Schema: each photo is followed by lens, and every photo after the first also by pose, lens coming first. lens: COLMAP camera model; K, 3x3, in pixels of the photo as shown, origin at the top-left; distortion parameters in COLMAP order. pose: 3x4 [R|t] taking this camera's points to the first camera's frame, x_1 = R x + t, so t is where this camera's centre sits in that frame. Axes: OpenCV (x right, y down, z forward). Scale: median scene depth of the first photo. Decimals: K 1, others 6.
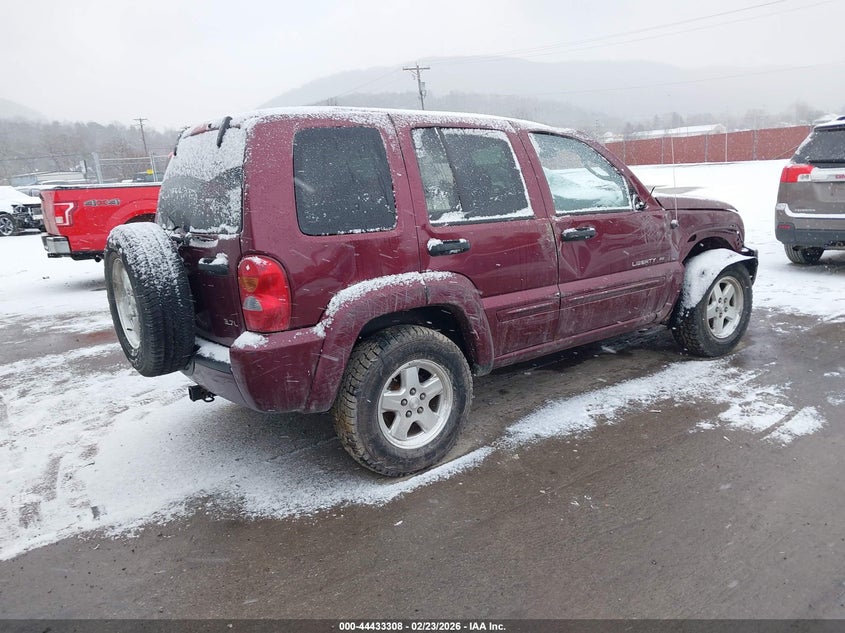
lens RADIAL K [[655.5, 0, 425.9], [0, 655.5, 316.4], [0, 0, 1]] dist [0.021697, -0.006922]
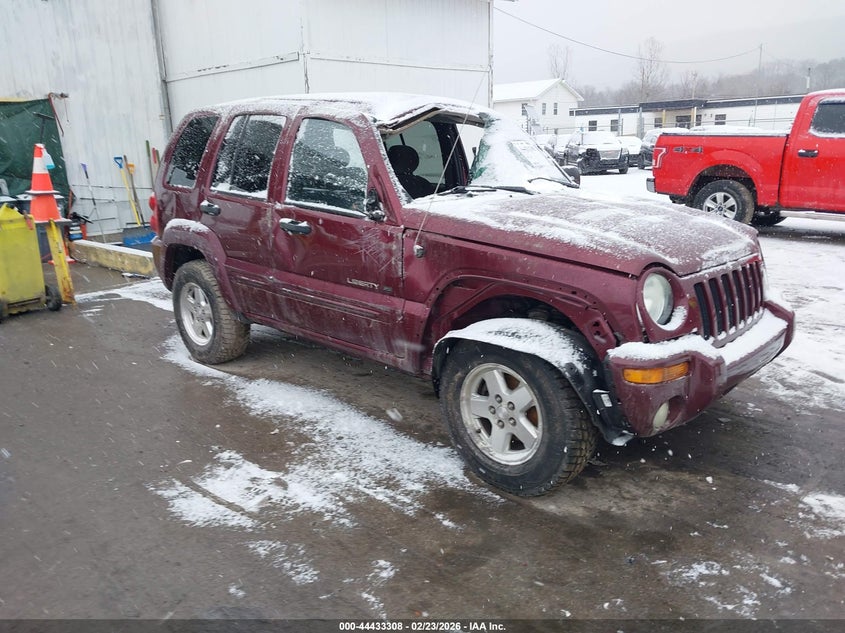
lens RADIAL K [[655.5, 0, 425.9], [0, 655.5, 316.4], [0, 0, 1]] dist [0.021697, -0.006922]
pose [[0.218831, 0.287074, -0.932578, 1.237950], [-0.262406, 0.937848, 0.227122, -0.277694], [0.939817, 0.195013, 0.280560, 0.960112]]
